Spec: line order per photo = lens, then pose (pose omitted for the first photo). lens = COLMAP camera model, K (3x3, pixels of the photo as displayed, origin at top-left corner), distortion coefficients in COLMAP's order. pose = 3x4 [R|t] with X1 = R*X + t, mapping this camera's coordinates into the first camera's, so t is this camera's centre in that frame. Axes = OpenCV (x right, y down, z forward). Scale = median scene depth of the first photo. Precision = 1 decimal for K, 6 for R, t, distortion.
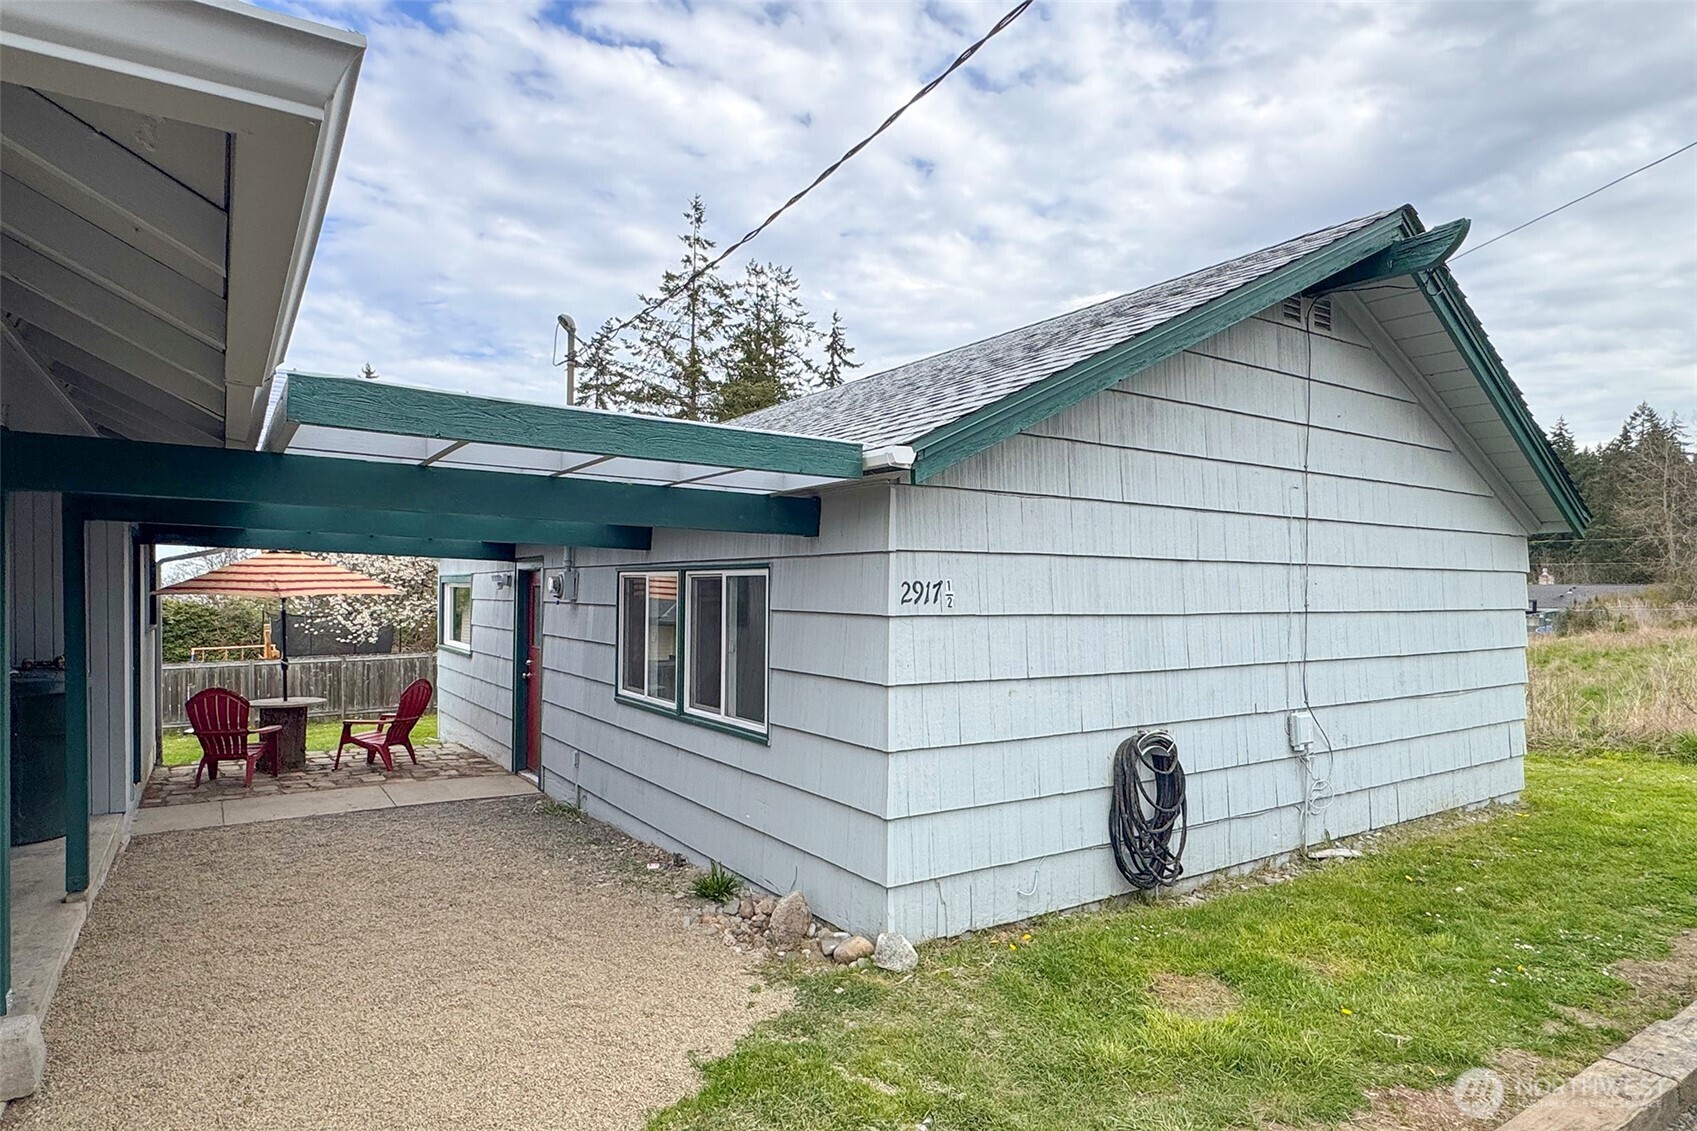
lens RADIAL K [[953.3, 0, 854.0], [0, 953.3, 593.2], [0, 0, 1]] dist [0.001396, 0.000455]
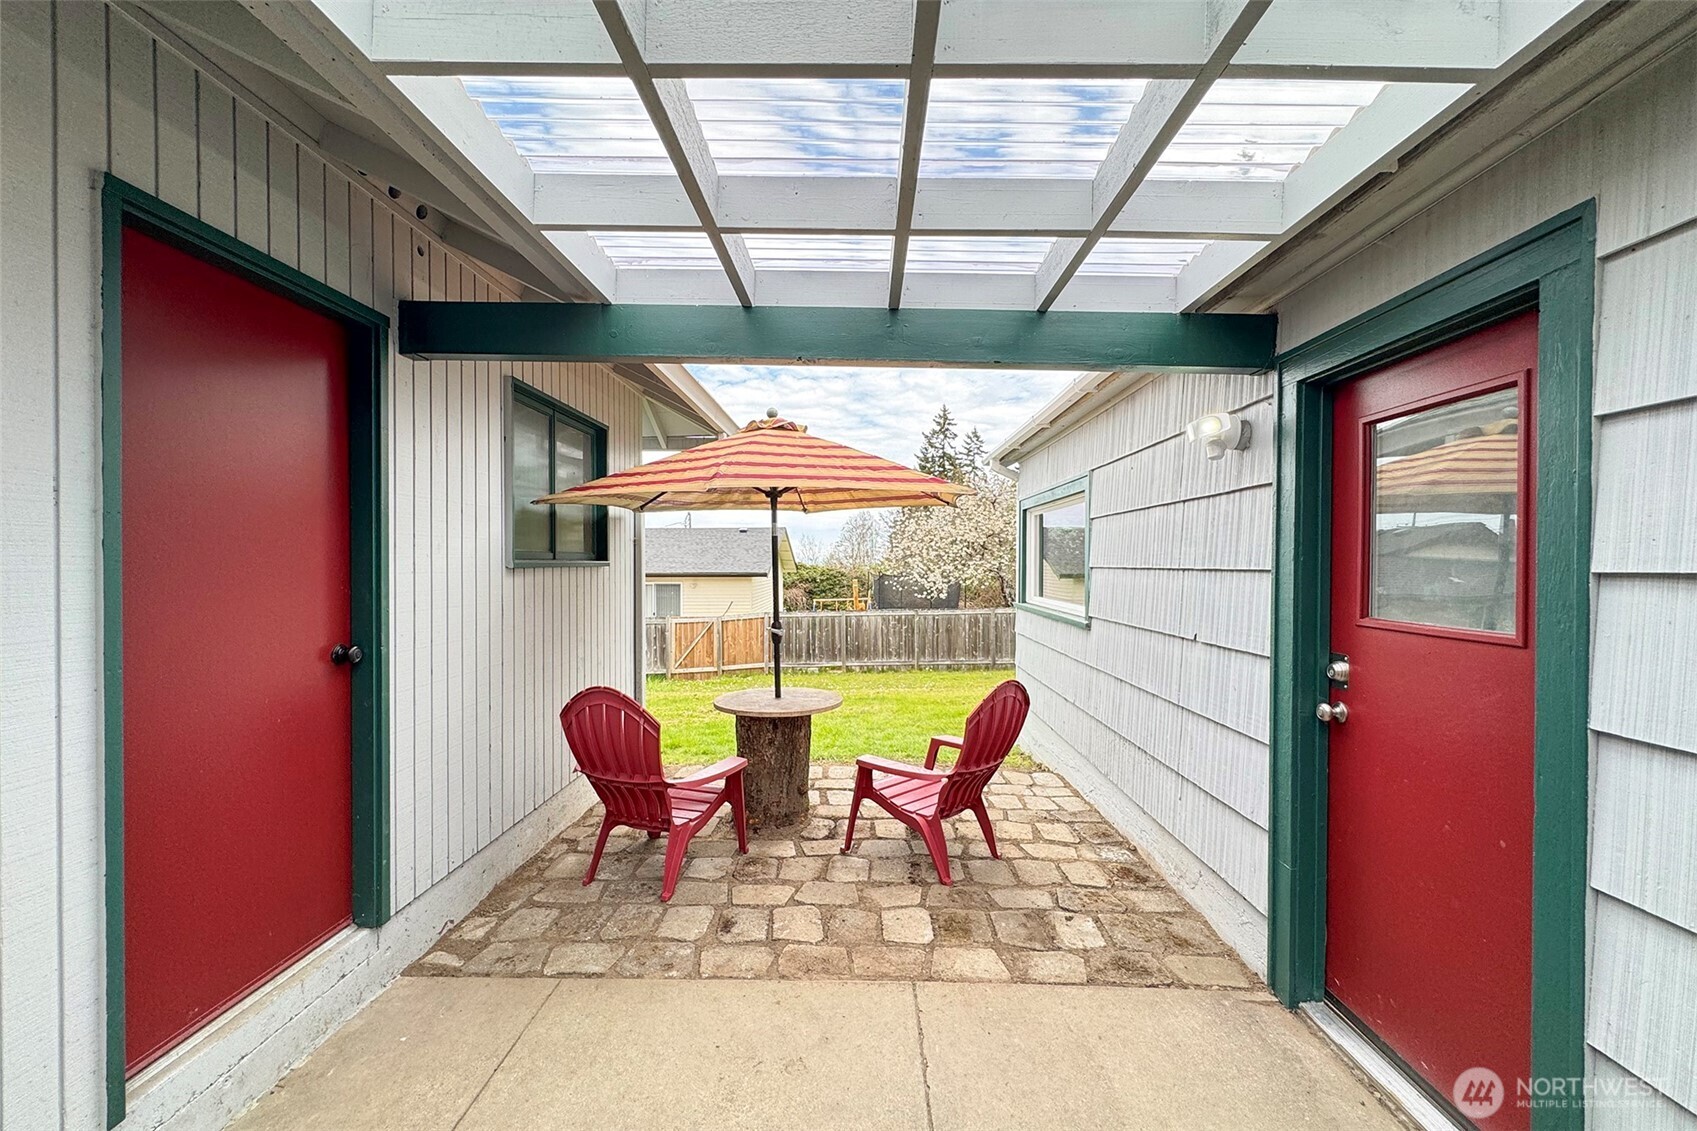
lens RADIAL K [[703.6, 0, 851.8], [0, 703.6, 577.3], [0, 0, 1]] dist [0.000640, 0.000072]
pose [[0.823083, 0.006320, -0.567885, -0.269702], [0.003363, 0.999866, 0.016002, 0.029778], [0.567911, -0.015081, 0.822952, 0.566265]]
